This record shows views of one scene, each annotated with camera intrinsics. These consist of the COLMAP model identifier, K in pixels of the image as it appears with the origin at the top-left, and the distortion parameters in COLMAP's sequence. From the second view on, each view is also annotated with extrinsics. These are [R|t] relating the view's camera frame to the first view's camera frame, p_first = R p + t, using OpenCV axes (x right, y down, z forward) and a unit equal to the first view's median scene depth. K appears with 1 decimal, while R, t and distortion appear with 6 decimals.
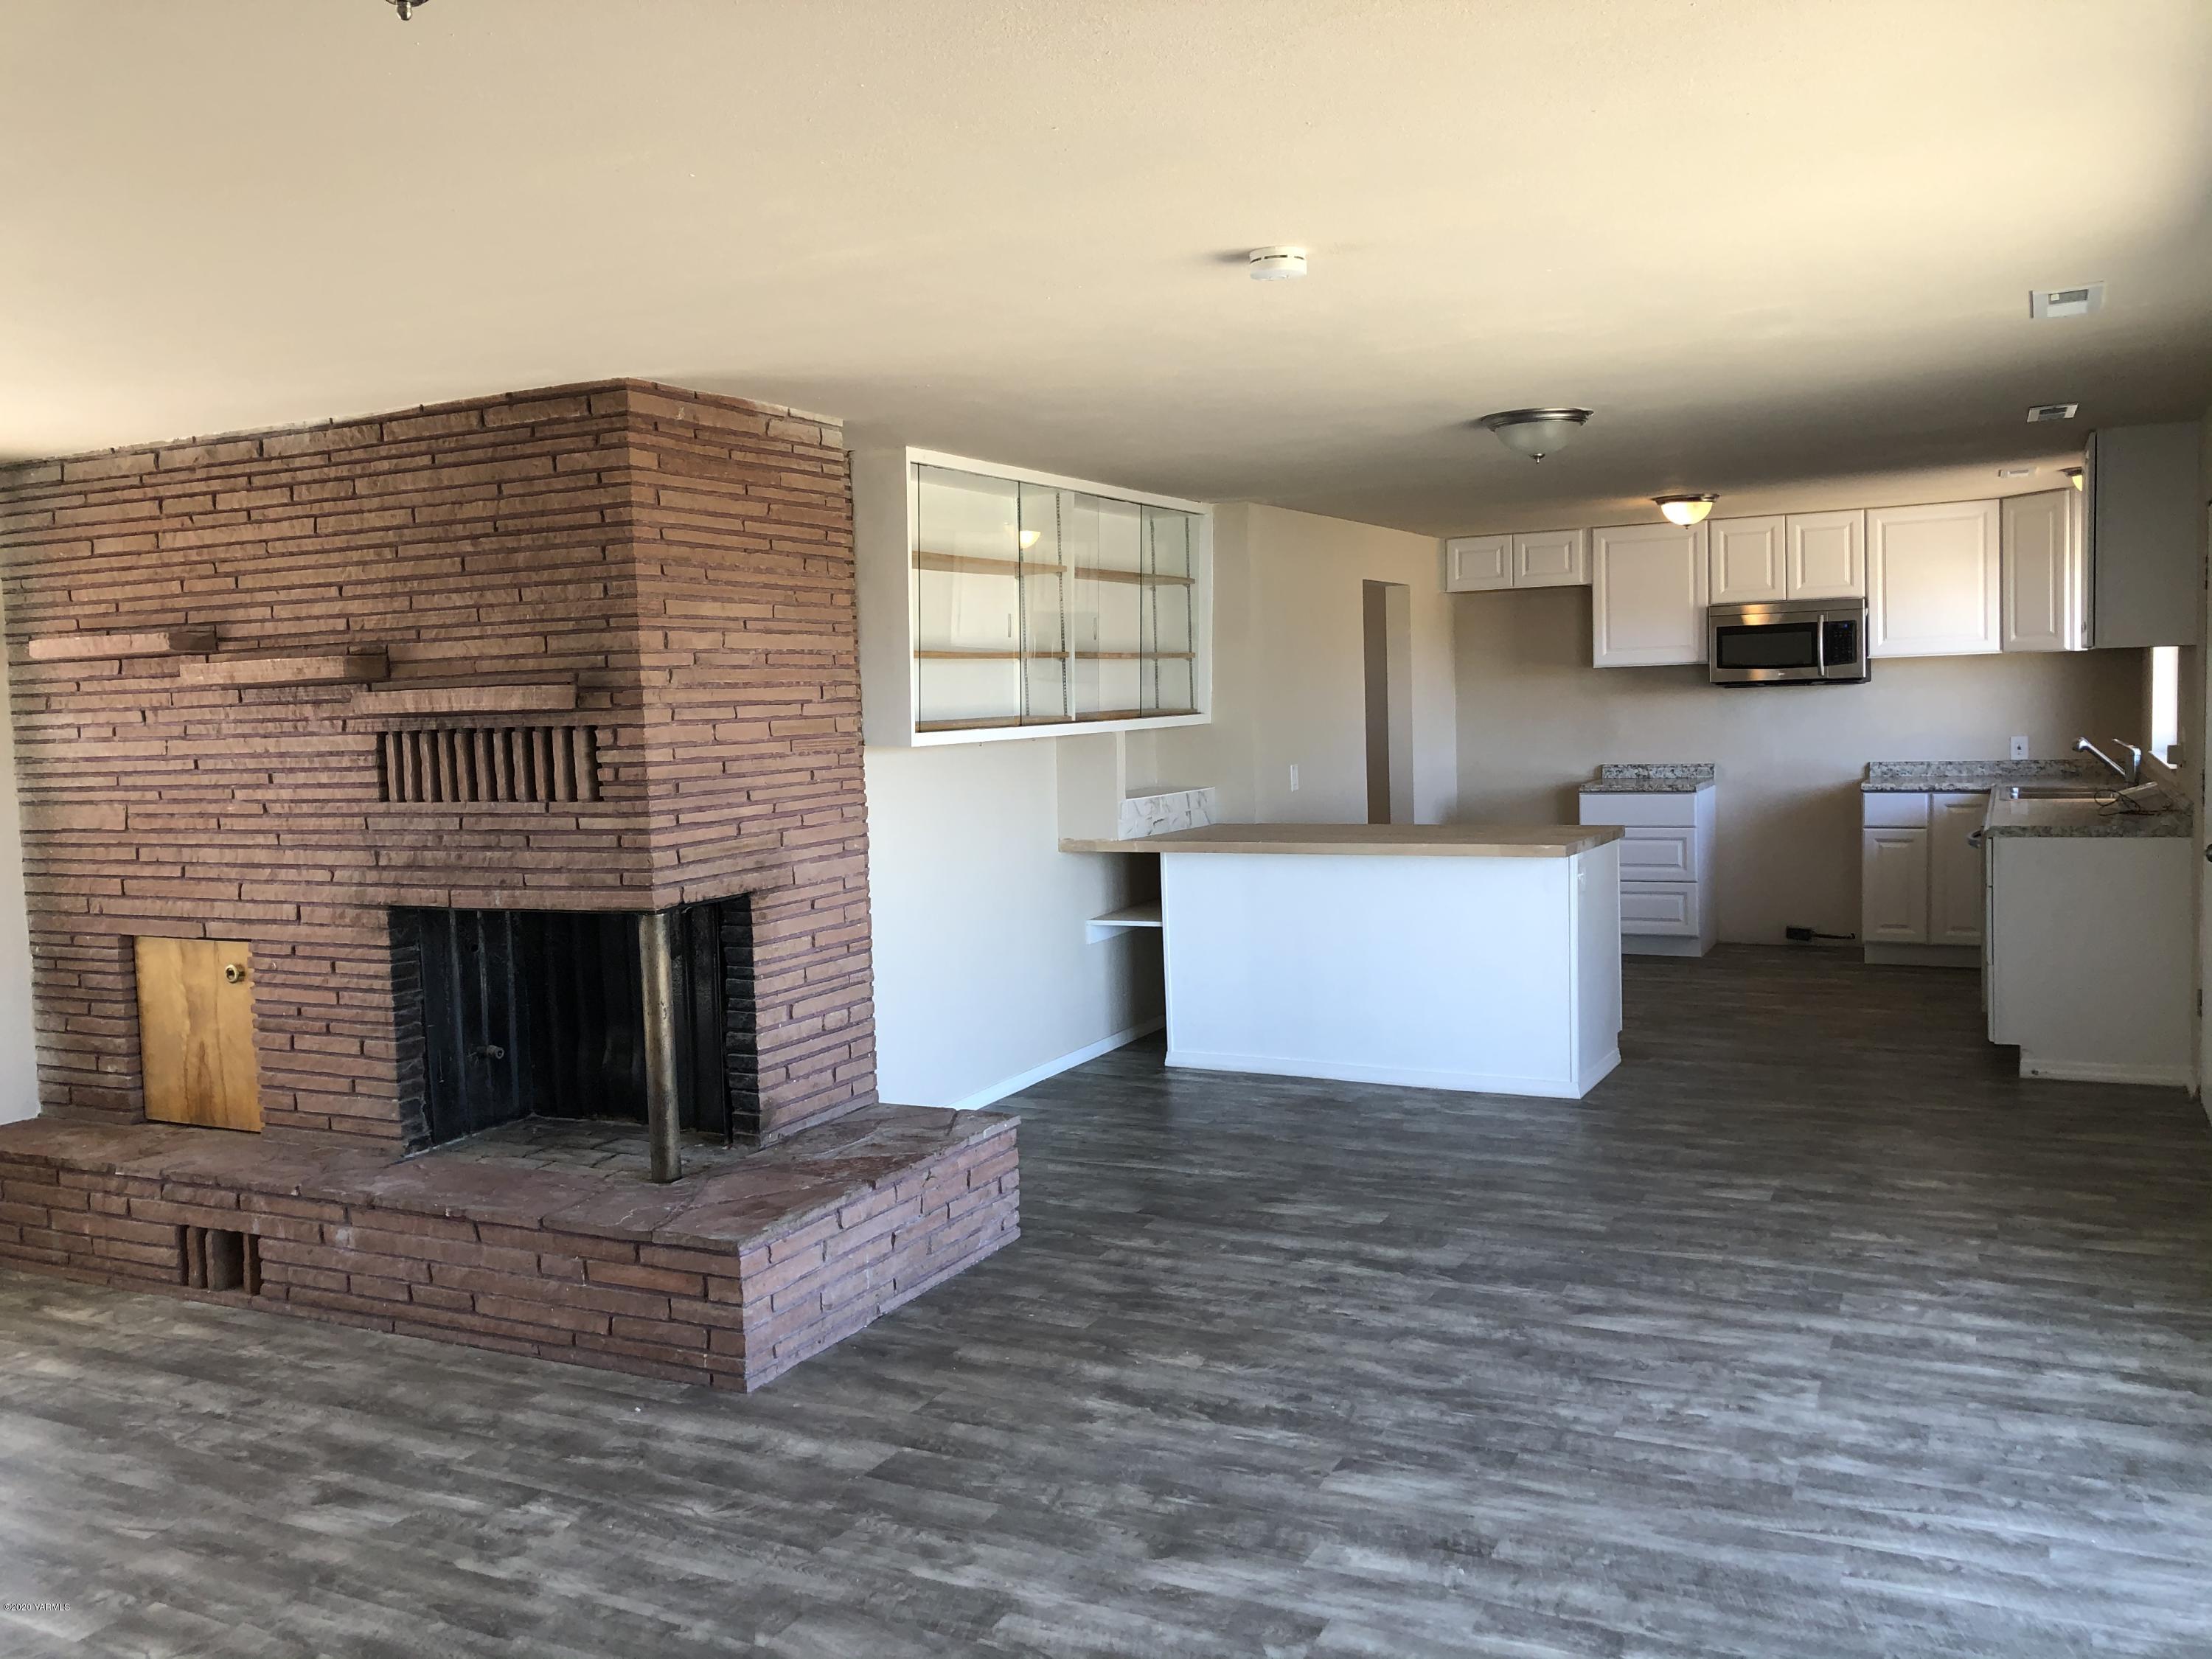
lens RADIAL K [[1812.5, 0, 1093.8], [0, 1812.5, 818.4], [0, 0, 1]] dist [0.036761, -0.012629]
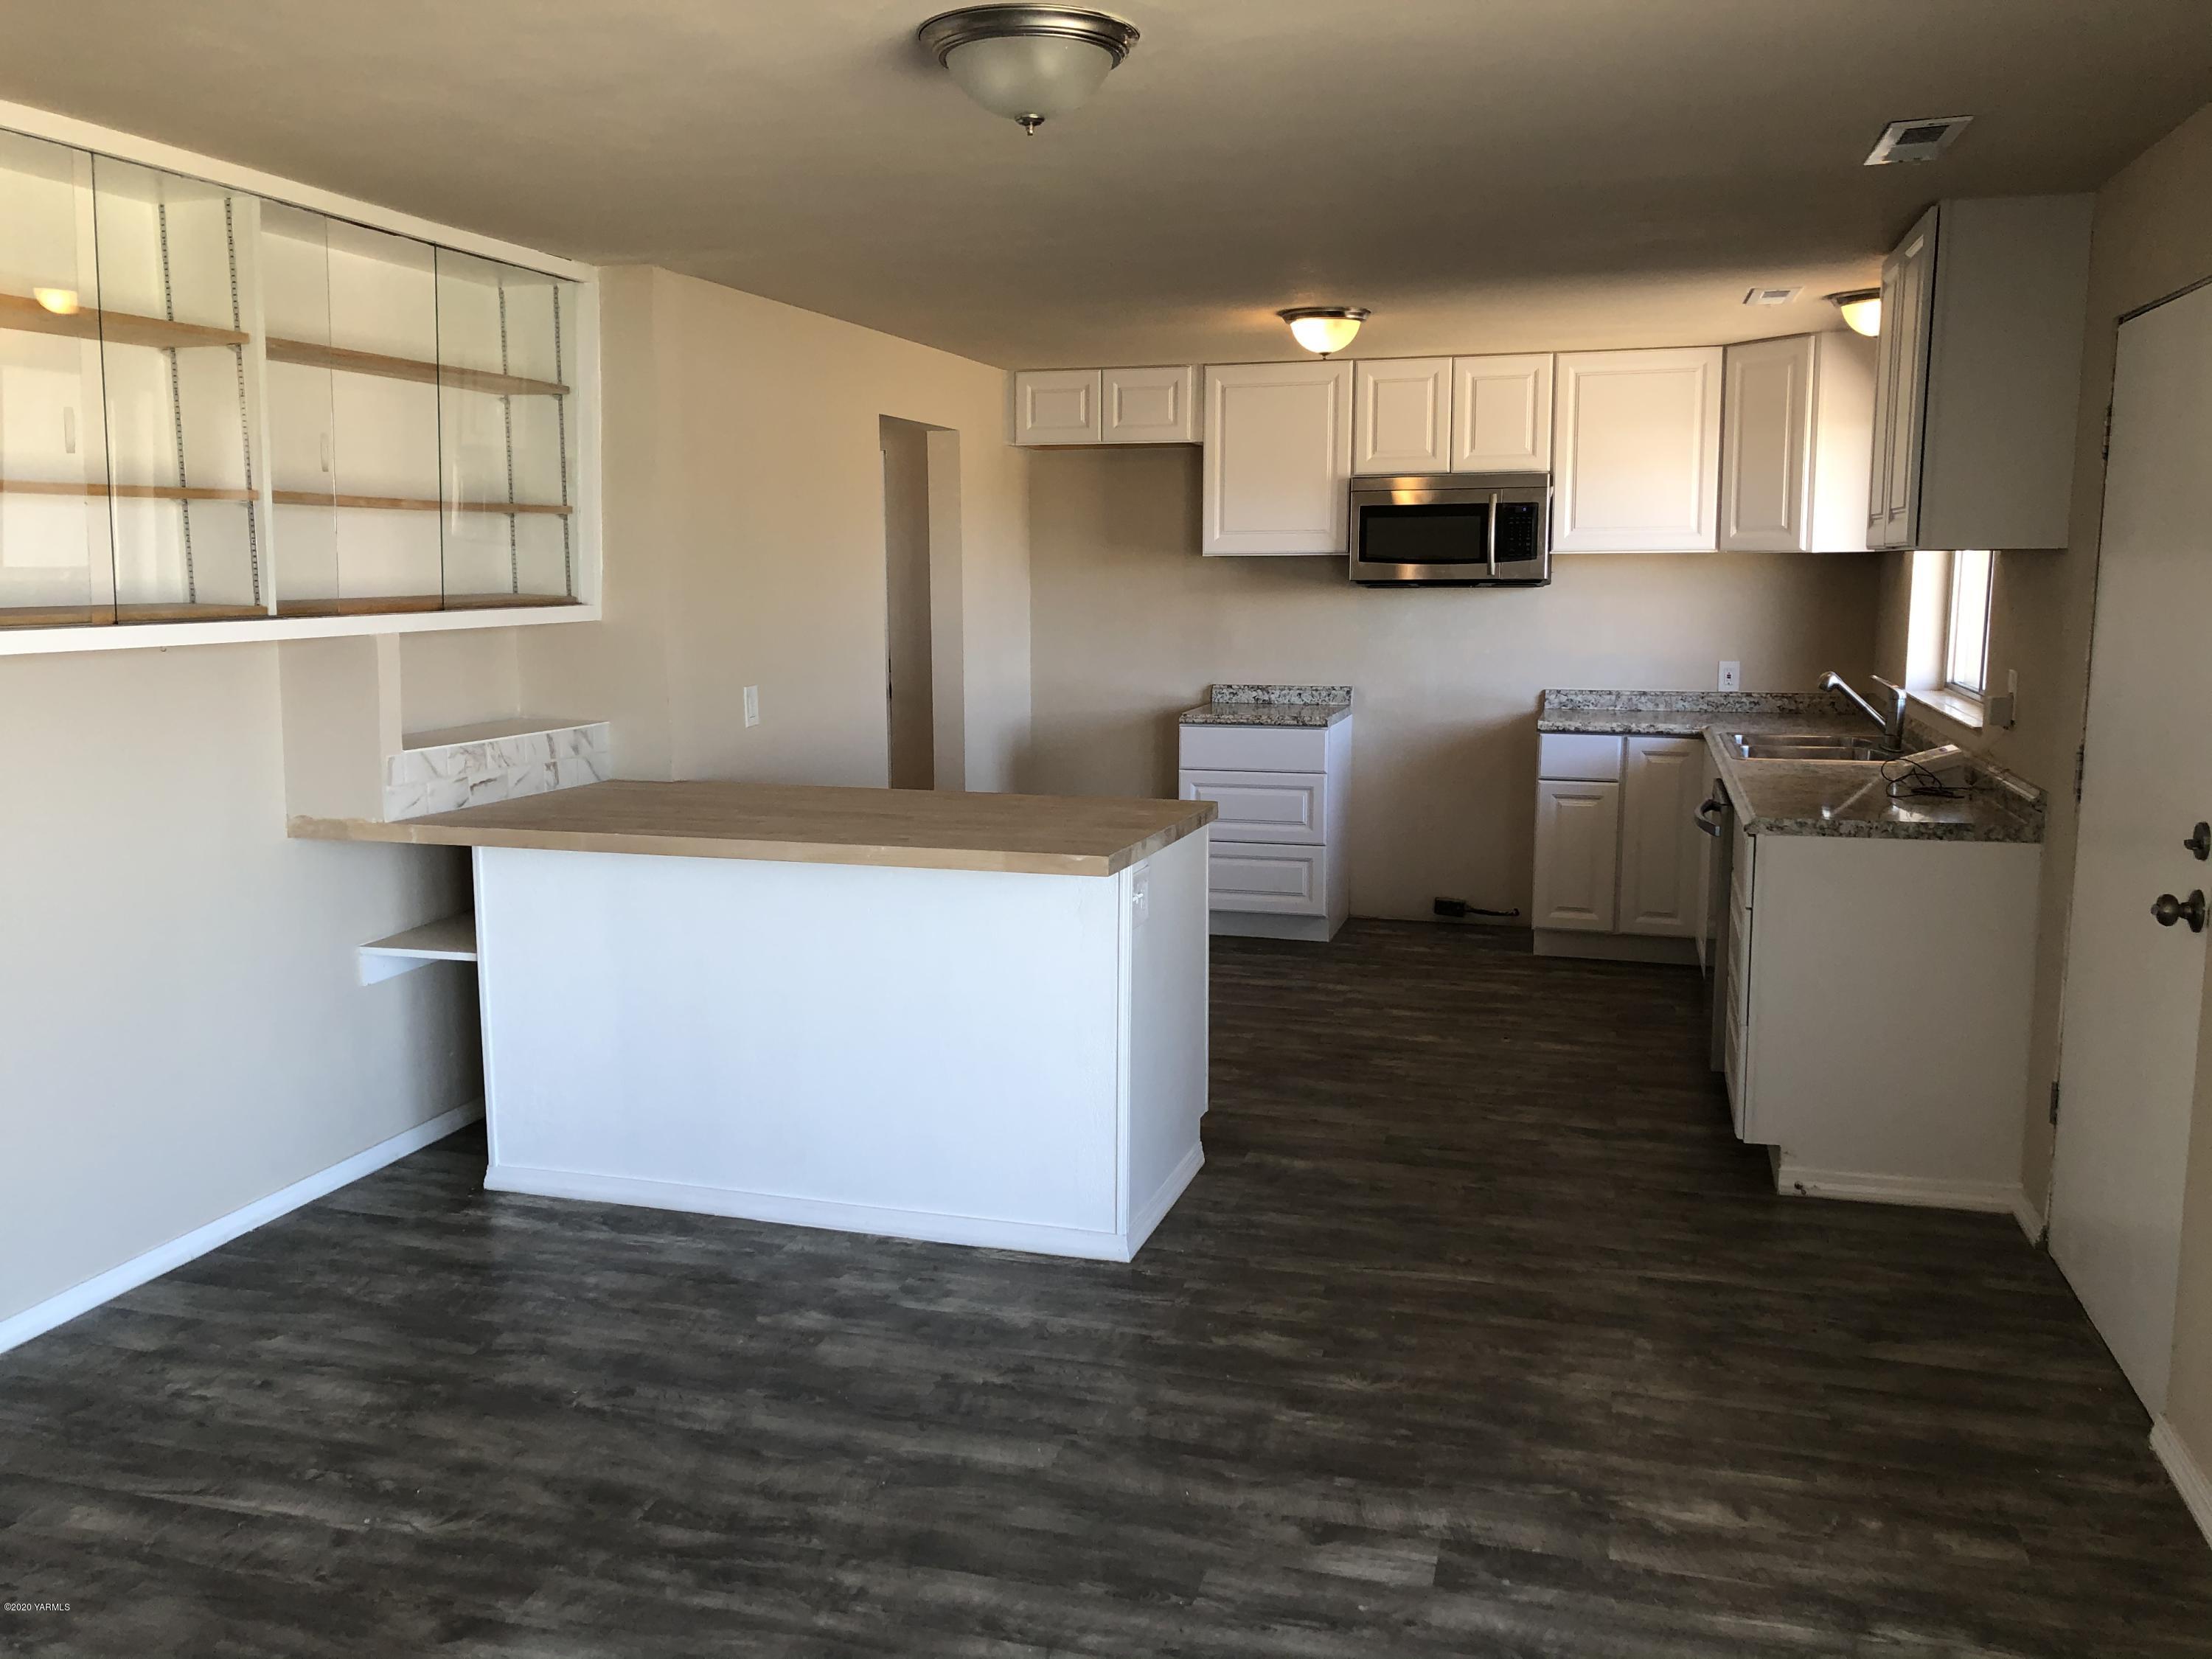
lens RADIAL K [[1812.5, 0, 1090.3], [0, 1812.5, 808.8], [0, 0, 1]] dist [0.036761, -0.012629]
pose [[0.982566, 0.006435, 0.185804, 0.181563], [-0.017850, 0.998049, 0.059830, -0.044214], [-0.185056, -0.062103, 0.980764, 0.536299]]
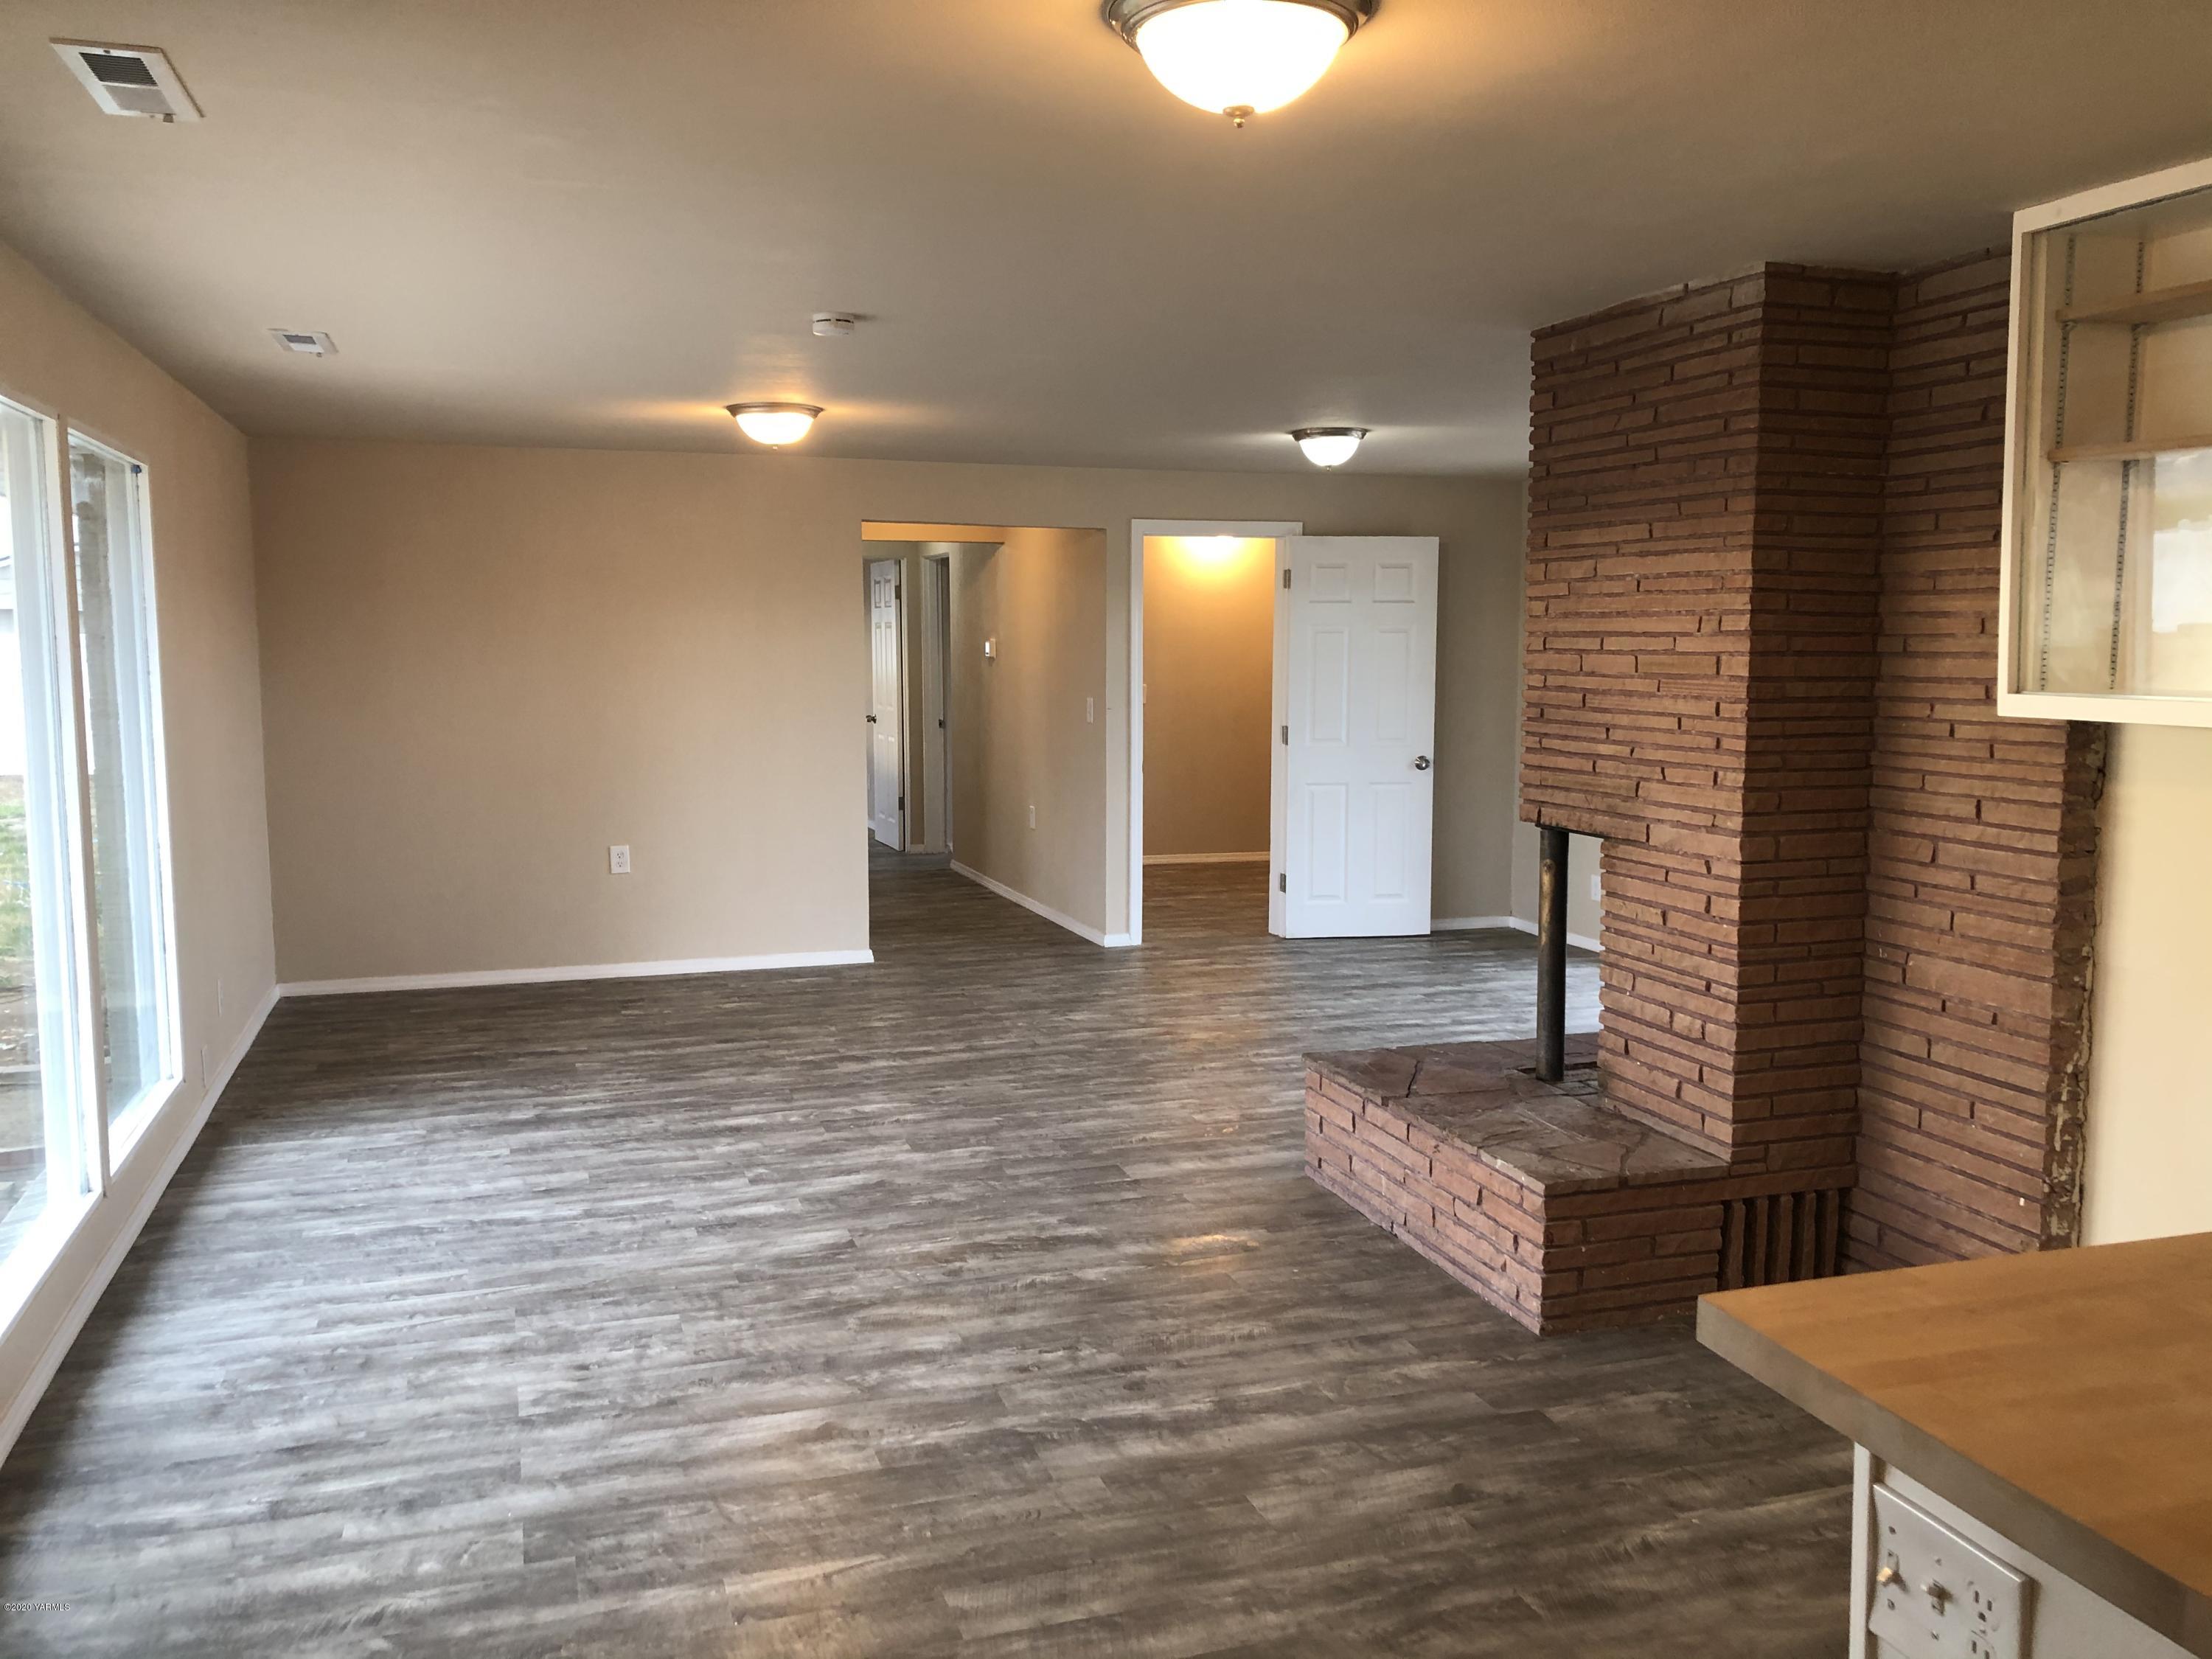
lens RADIAL K [[1812.5, 0, 1096.7], [0, 1812.5, 803.1], [0, 0, 1]] dist [0.036761, -0.012629]
pose [[-0.706391, 0.099307, -0.700821, 0.622087], [-0.027893, 0.985434, 0.167752, -0.120153], [0.707272, 0.138047, -0.693332, 1.389965]]
